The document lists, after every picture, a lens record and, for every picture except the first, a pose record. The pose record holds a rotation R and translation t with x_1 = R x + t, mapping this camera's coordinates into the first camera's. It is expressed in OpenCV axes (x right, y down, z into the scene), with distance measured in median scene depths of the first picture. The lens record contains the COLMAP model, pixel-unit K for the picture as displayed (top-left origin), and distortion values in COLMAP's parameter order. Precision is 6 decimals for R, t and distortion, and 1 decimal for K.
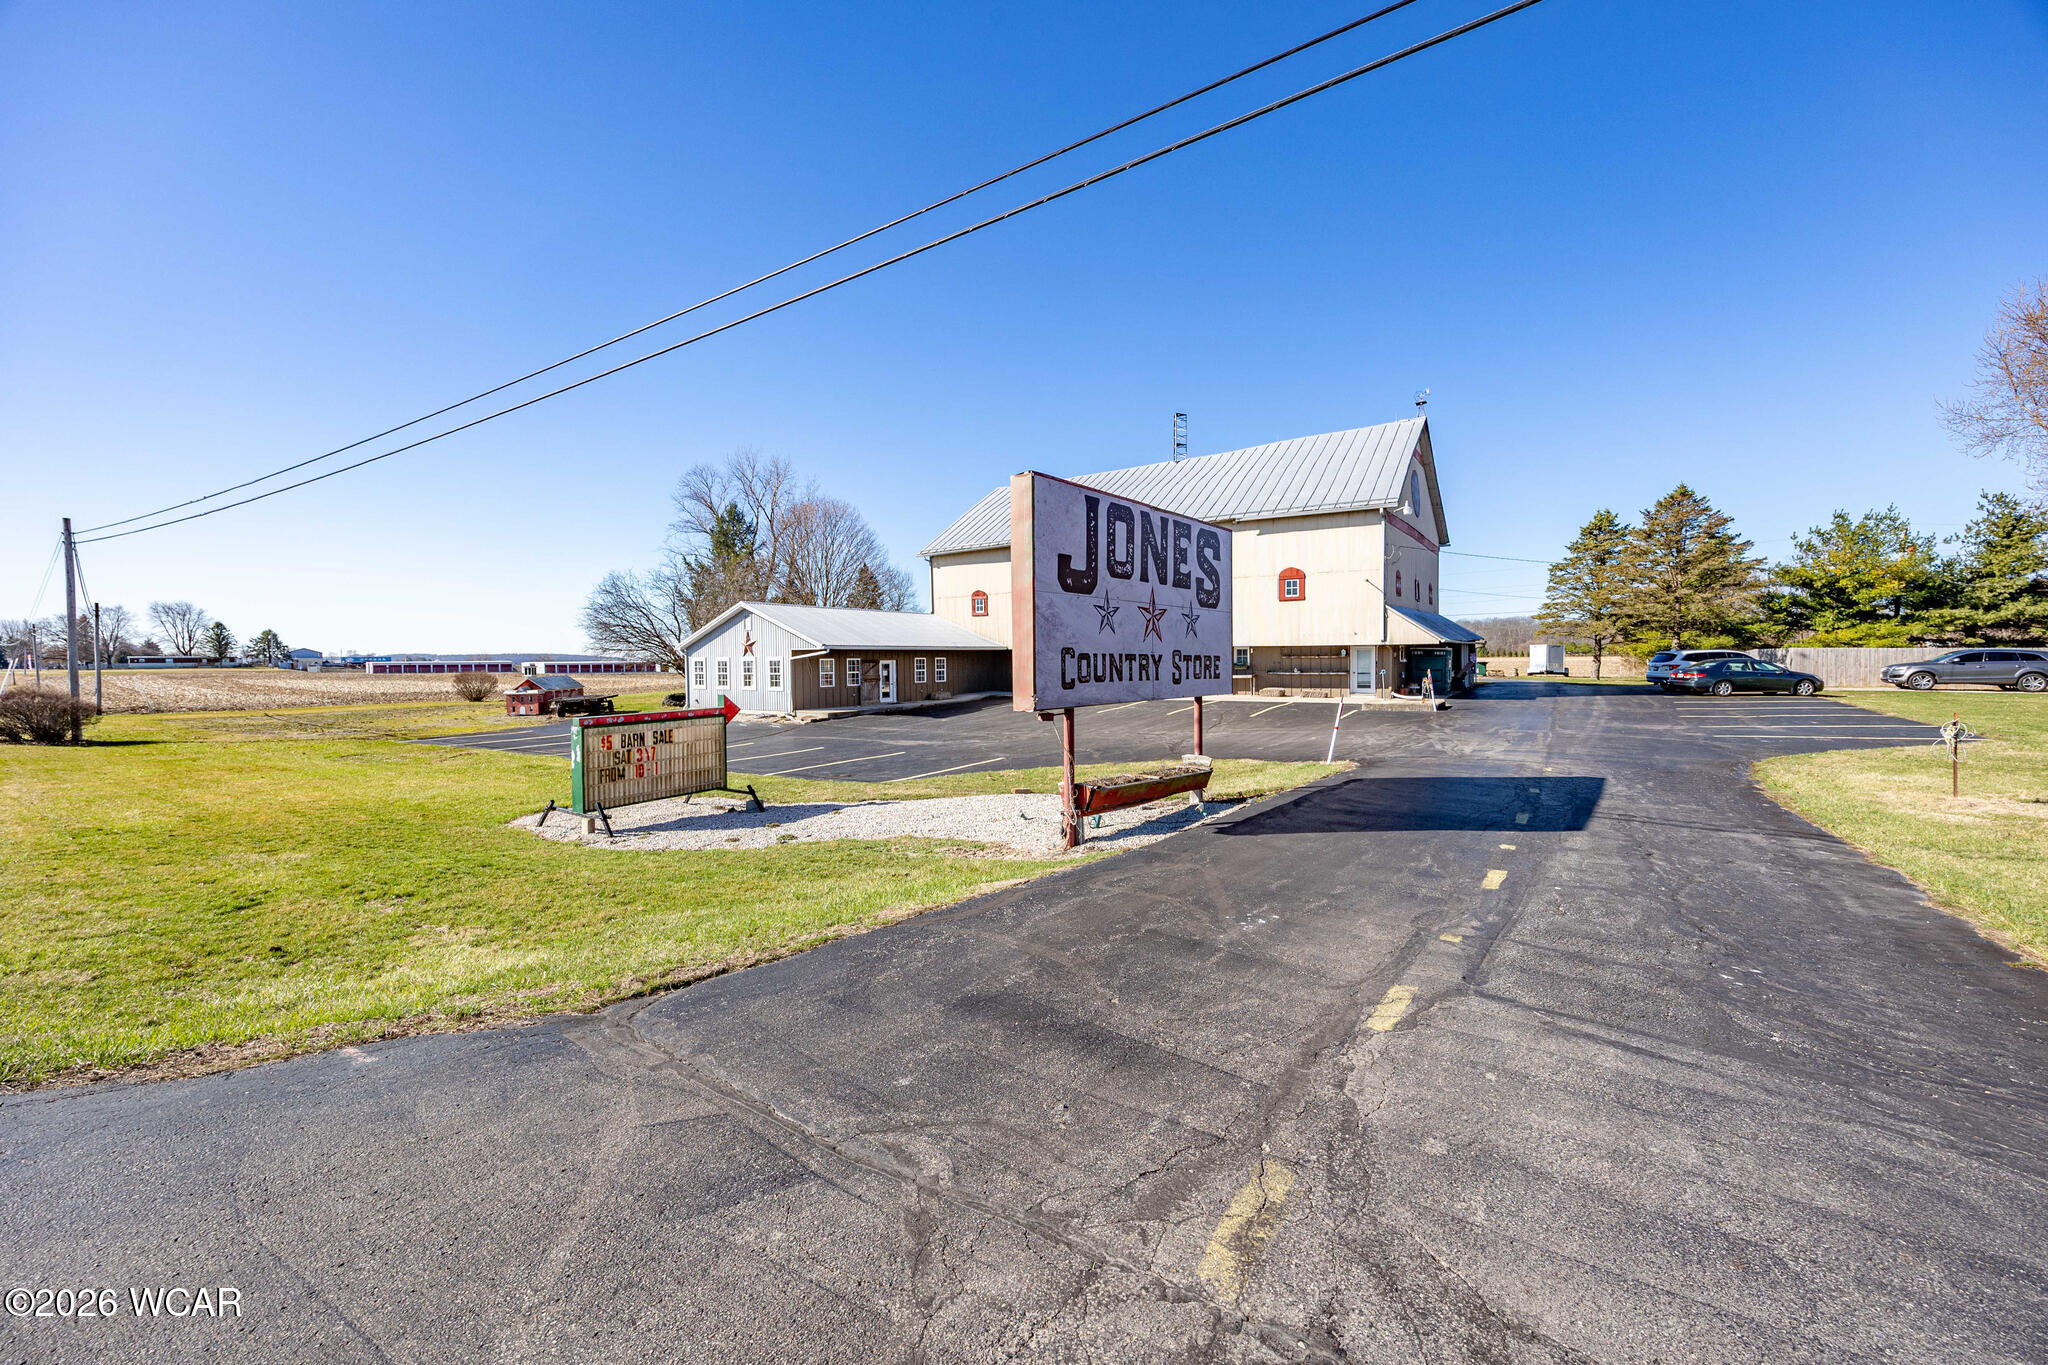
lens RADIAL K [[760.4, 0, 1021.9], [0, 760.4, 675.3], [0, 0, 1]] dist [-0.003336, -0.000106]
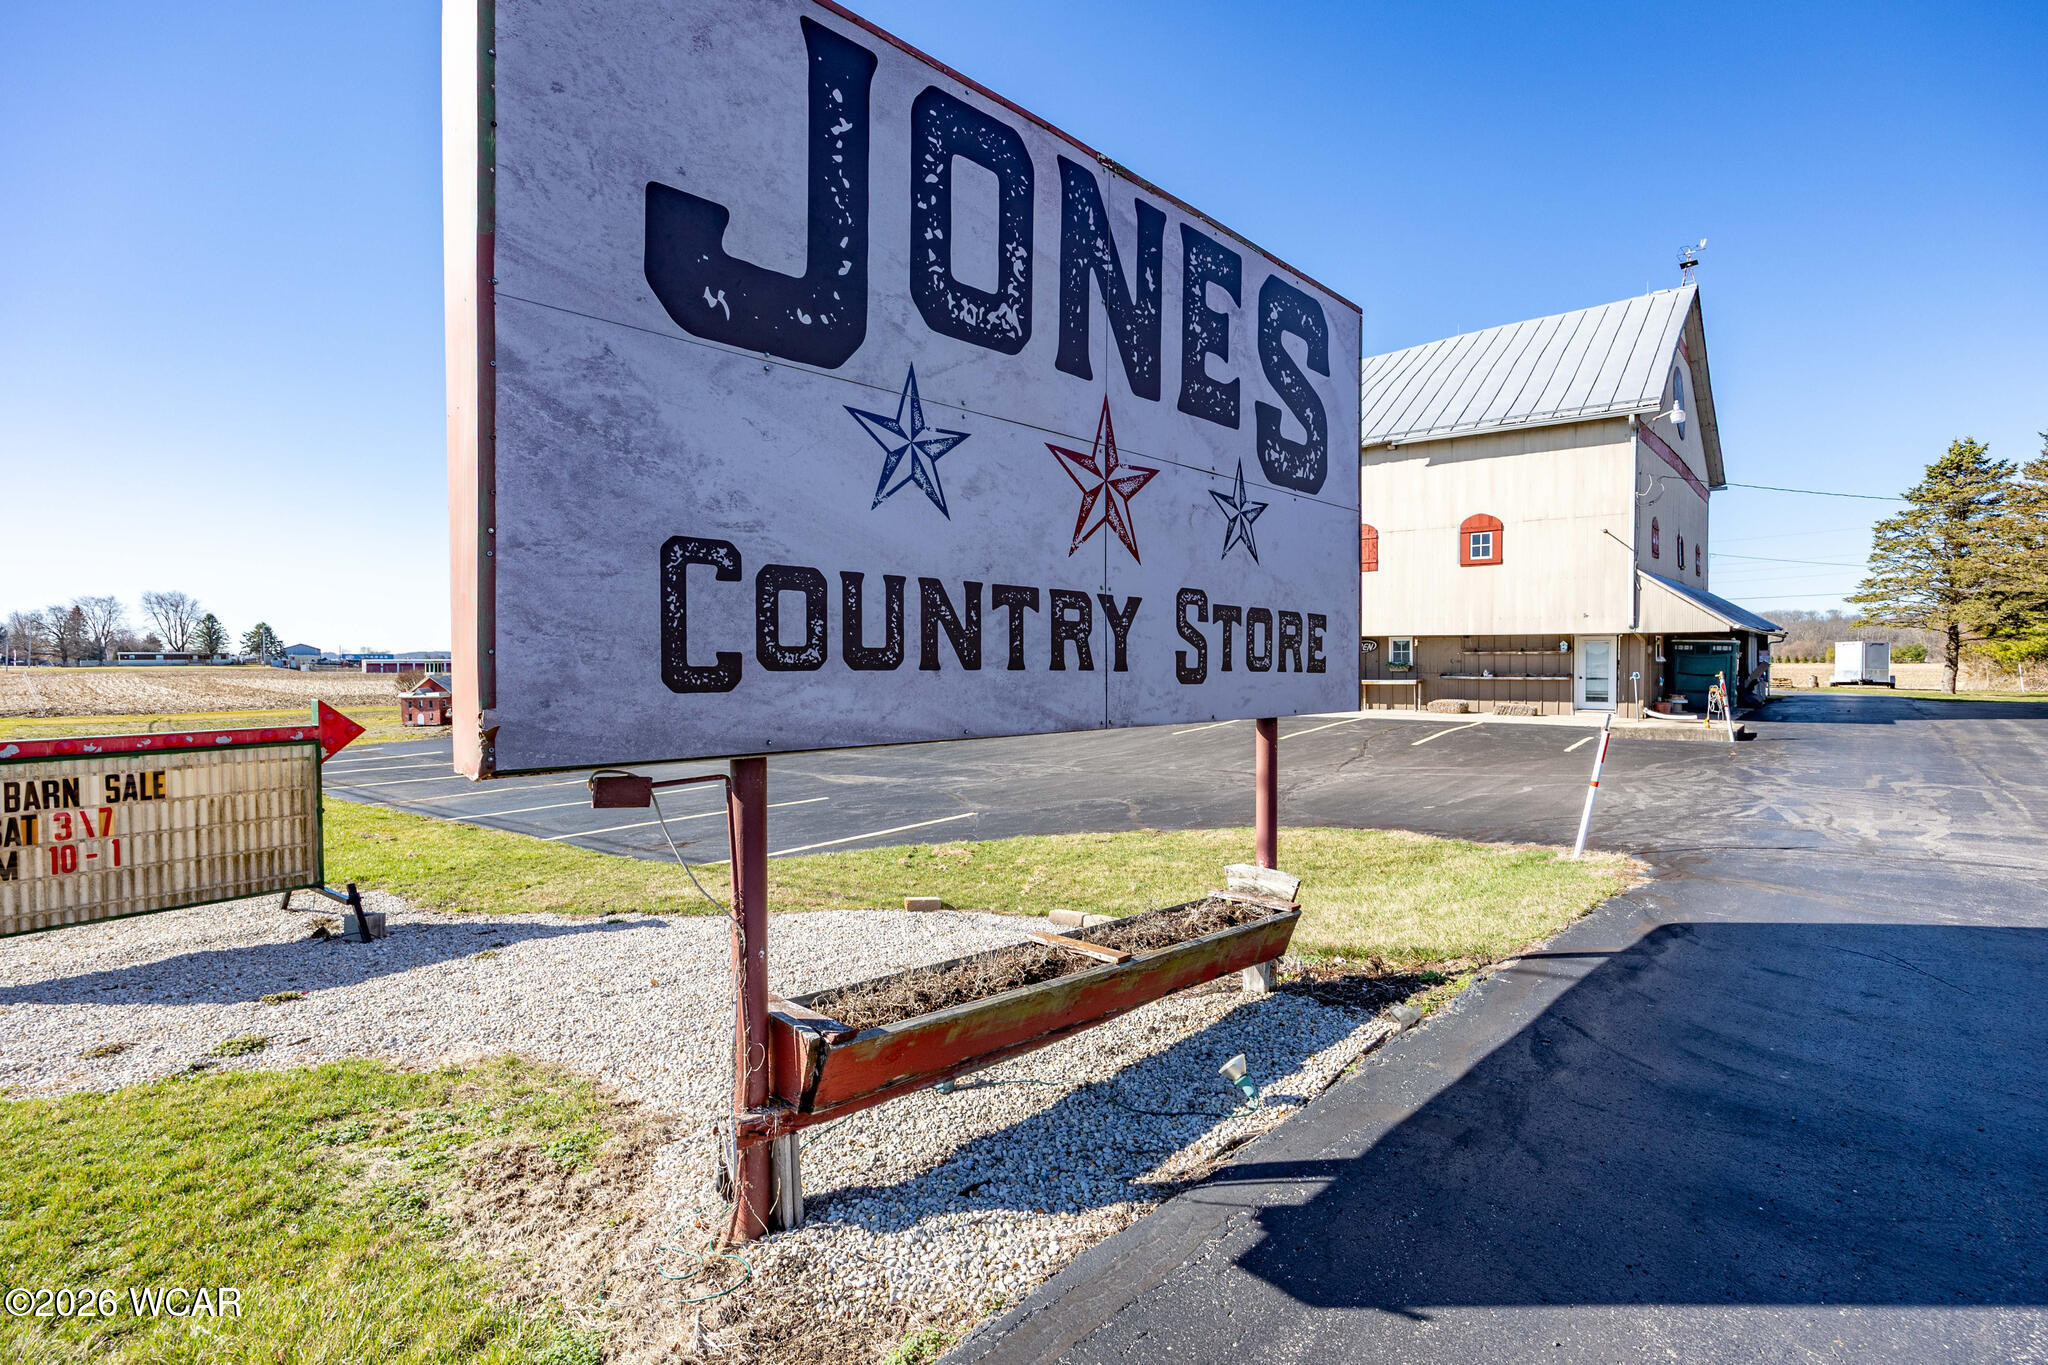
lens RADIAL K [[945.0, 0, 1020.5], [0, 945.0, 678.2], [0, 0, 1]] dist [-0.004732, 0.000363]
pose [[0.994528, 0.008133, -0.104157, 0.063163], [-0.008457, 0.999961, -0.002673, 0.004083], [0.104131, 0.003539, 0.994557, 0.202954]]
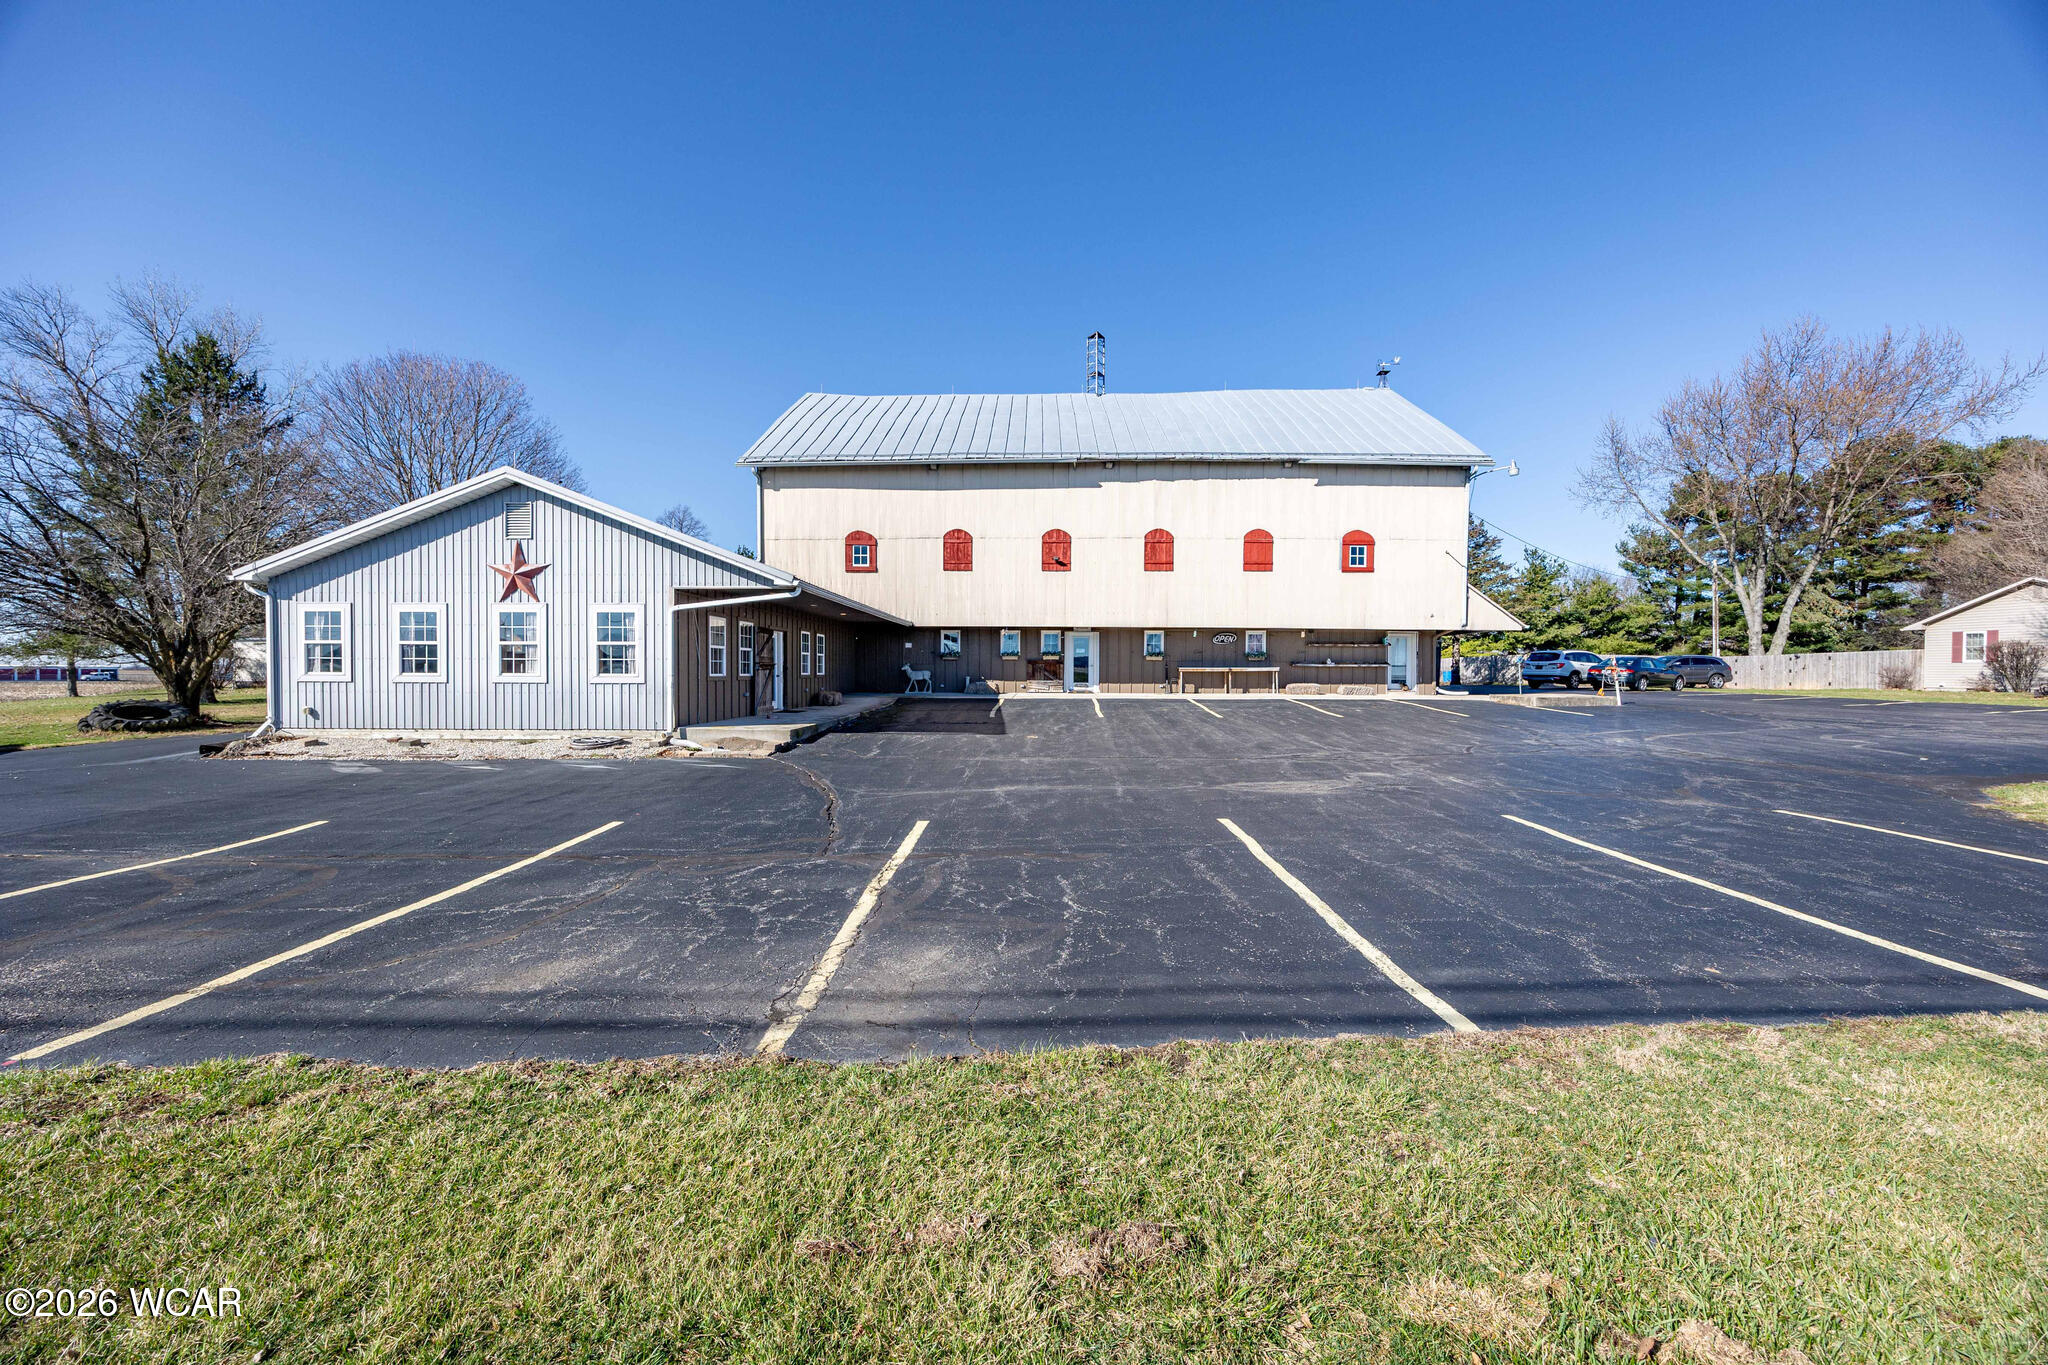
lens RADIAL K [[760.4, 0, 1034.5], [0, 760.4, 690.0], [0, 0, 1]] dist [-0.003336, -0.000106]
pose [[0.851164, 0.000048, 0.524900, -0.432759], [-0.002018, 0.999993, 0.003181, 0.028160], [-0.524896, -0.003767, 0.851158, 0.632136]]
